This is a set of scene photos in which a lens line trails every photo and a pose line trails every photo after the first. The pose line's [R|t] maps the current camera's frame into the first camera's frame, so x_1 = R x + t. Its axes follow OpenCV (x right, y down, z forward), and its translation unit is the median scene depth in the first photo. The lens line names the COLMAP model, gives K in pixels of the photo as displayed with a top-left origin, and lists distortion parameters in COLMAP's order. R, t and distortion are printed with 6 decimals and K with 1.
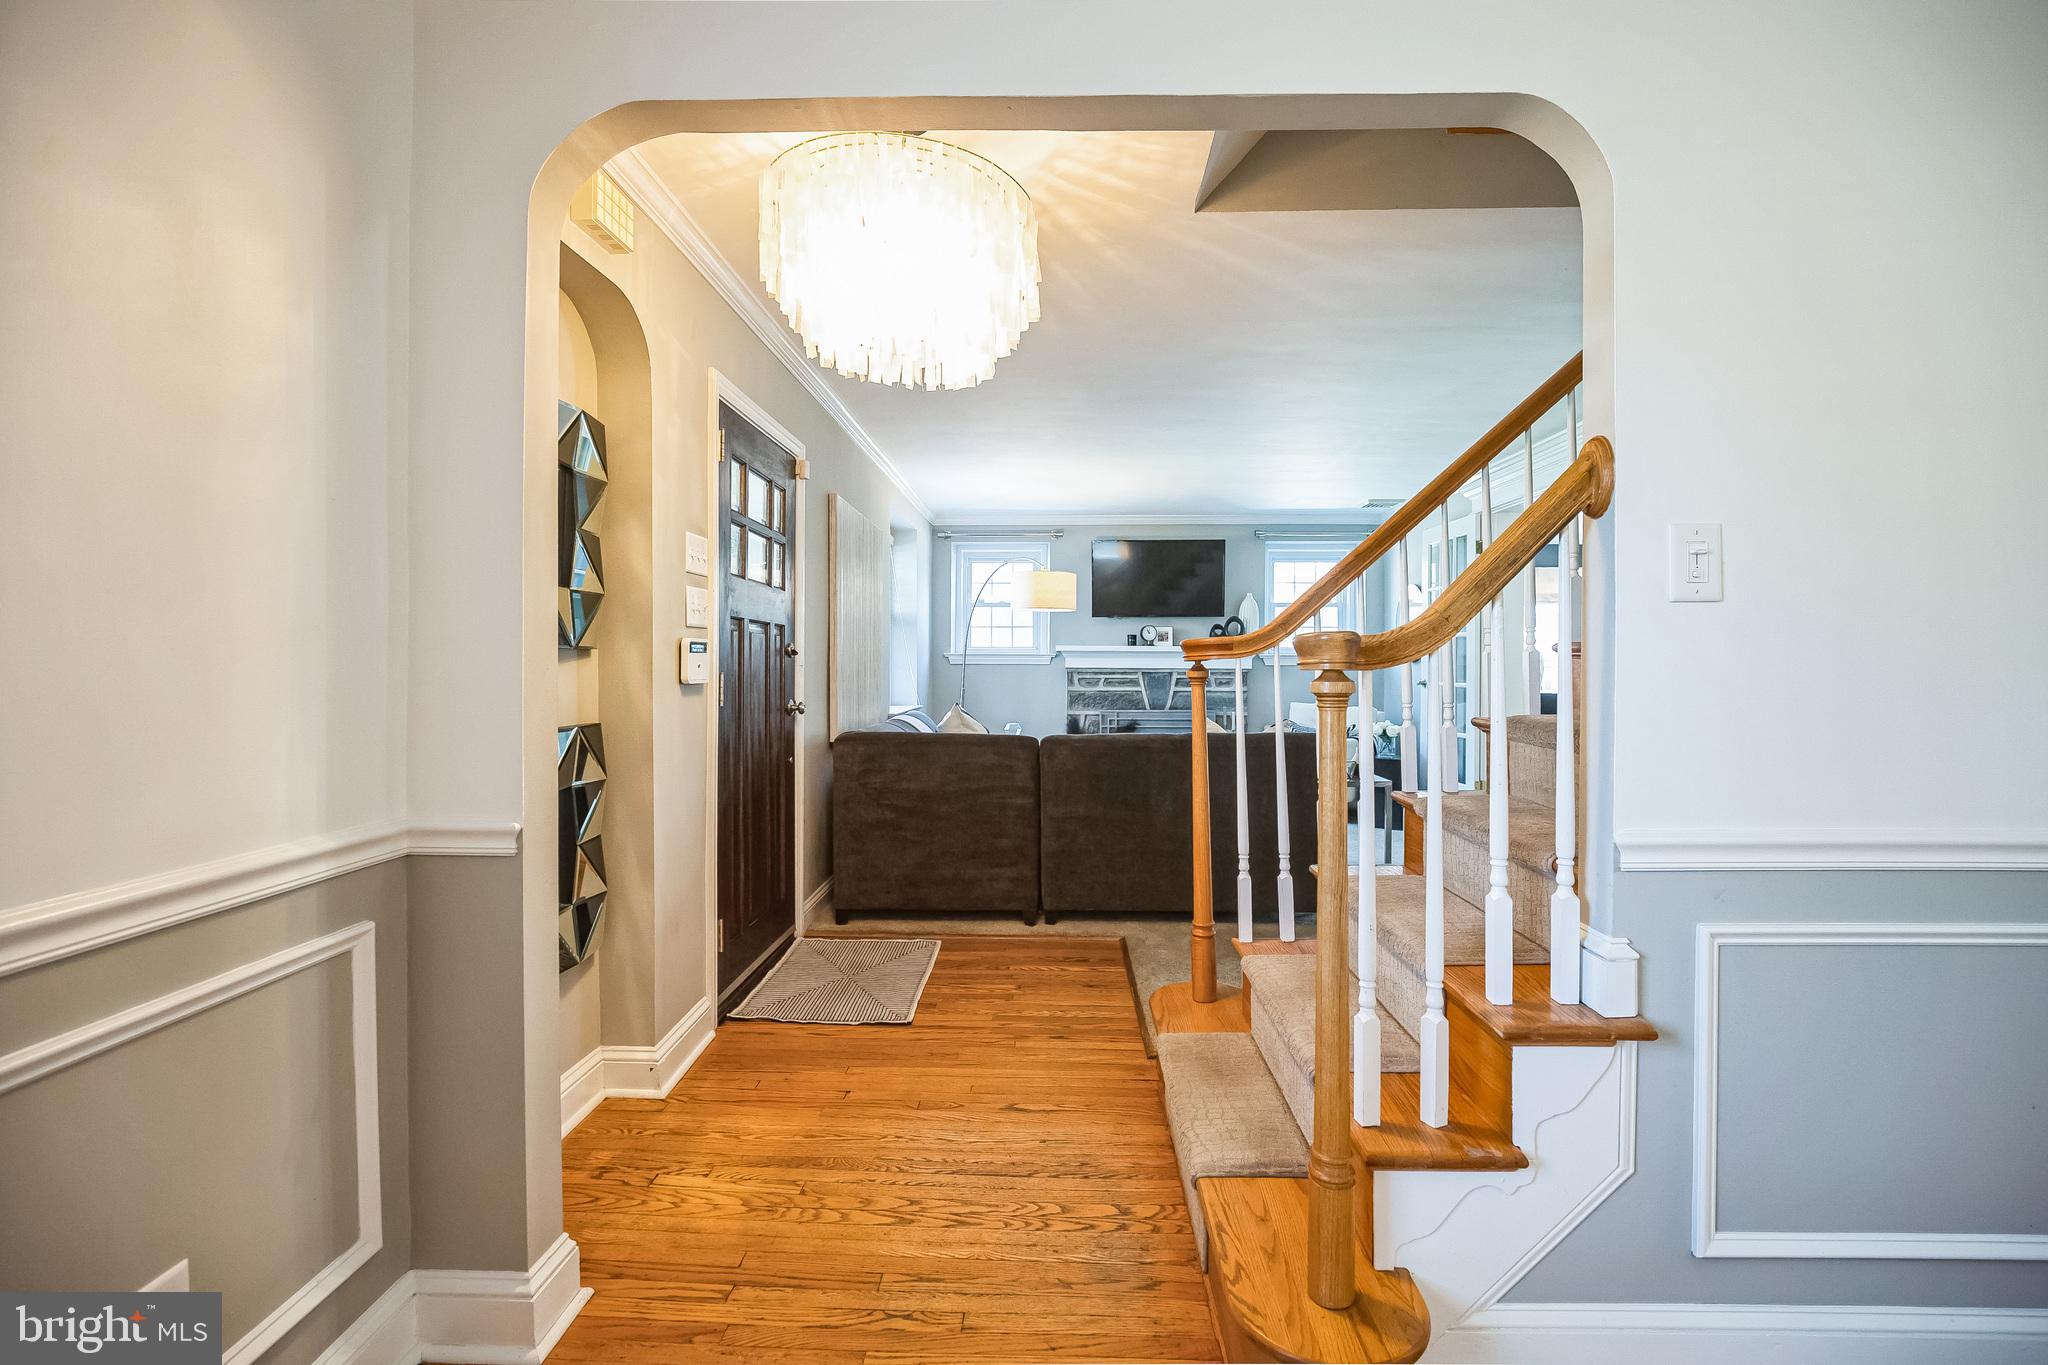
lens RADIAL K [[943.0, 0, 1024.9], [0, 943.0, 661.8], [0, 0, 1]] dist [-0.003456, -0.000911]
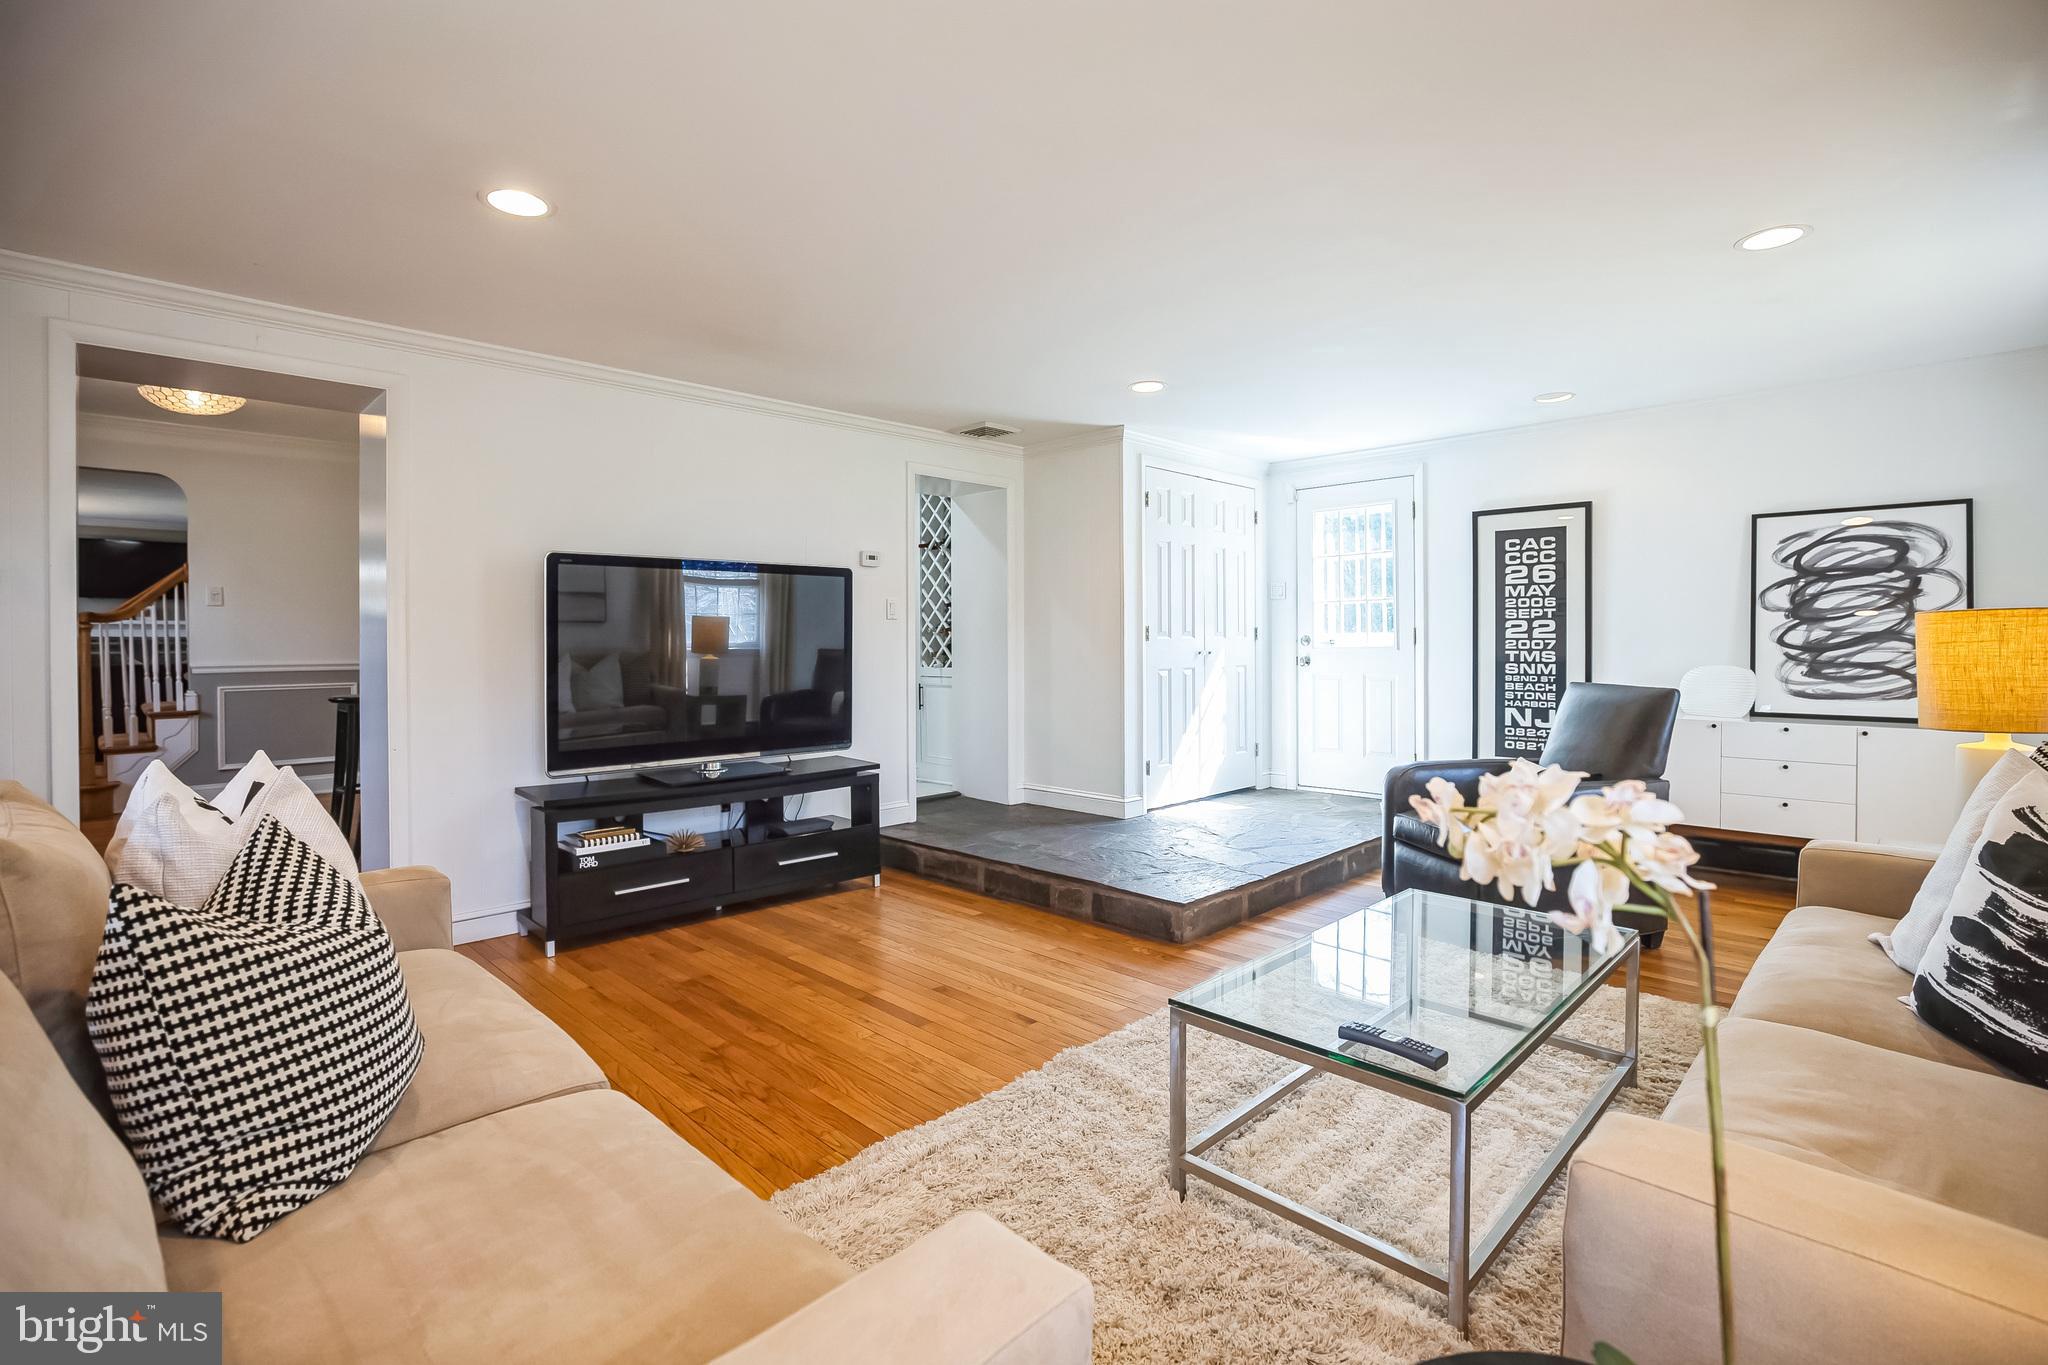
lens RADIAL K [[943.0, 0, 1024.9], [0, 943.0, 661.8], [0, 0, 1]] dist [-0.003456, -0.000911]
pose [[0.690697, -0.014841, 0.722992, 0.103181], [0.002288, 0.999829, 0.018337, 0.056157], [-0.723140, -0.011011, 0.690614, -2.141926]]
